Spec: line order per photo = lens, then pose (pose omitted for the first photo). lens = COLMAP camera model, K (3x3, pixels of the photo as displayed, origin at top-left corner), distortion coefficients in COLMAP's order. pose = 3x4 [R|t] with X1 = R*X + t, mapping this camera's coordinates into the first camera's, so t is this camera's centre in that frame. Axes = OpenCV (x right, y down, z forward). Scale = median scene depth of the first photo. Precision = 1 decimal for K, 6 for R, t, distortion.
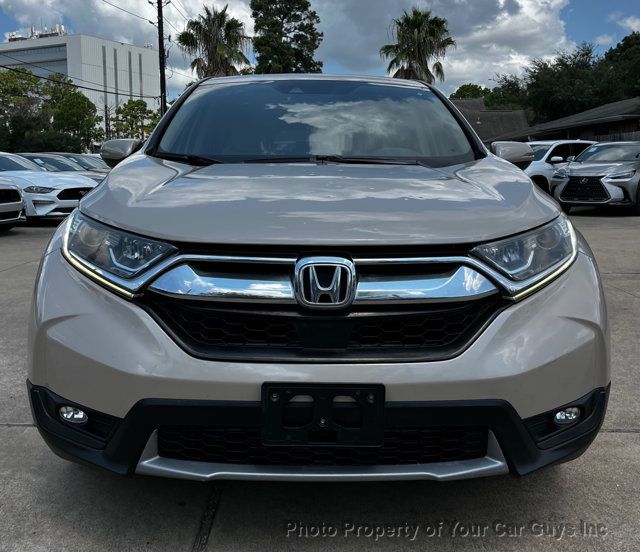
lens RADIAL K [[692.5, 0, 296.8], [0, 692.5, 253.6], [0, 0, 1]] dist [0.011620, 0.017268]
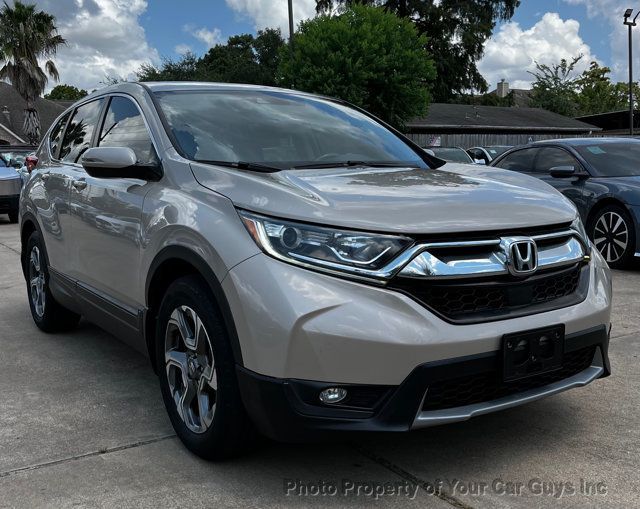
lens RADIAL K [[696.5, 0, 319.6], [0, 696.5, 275.6], [0, 0, 1]] dist [0.019952, -0.018718]
pose [[0.836796, -0.097814, 0.538706, -0.964664], [0.084618, 0.995195, 0.049259, -0.018336], [-0.540936, 0.004365, 0.841052, 0.070057]]
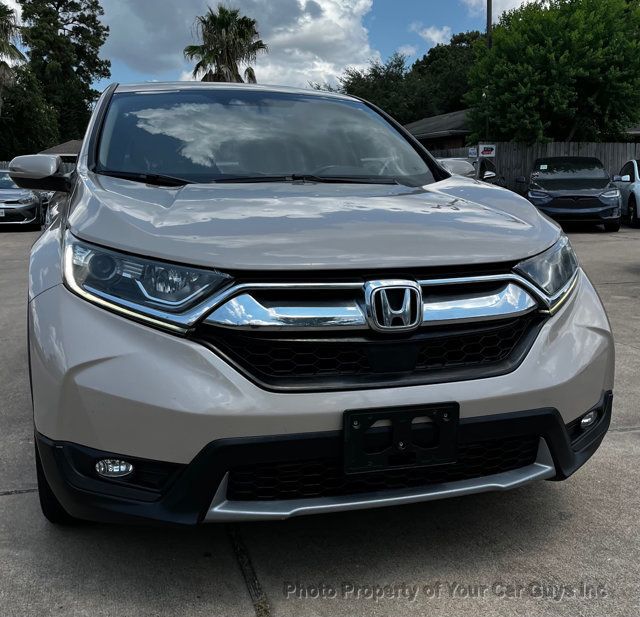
lens RADIAL K [[771.0, 0, 320.0], [0, 771.0, 308.5], [0, 0, 1]] dist [0.022275, -0.014071]
pose [[0.957298, -0.050427, 0.284672, -0.355094], [0.040260, 0.998329, 0.041457, -0.003580], [-0.286286, -0.028225, 0.957728, -0.022946]]
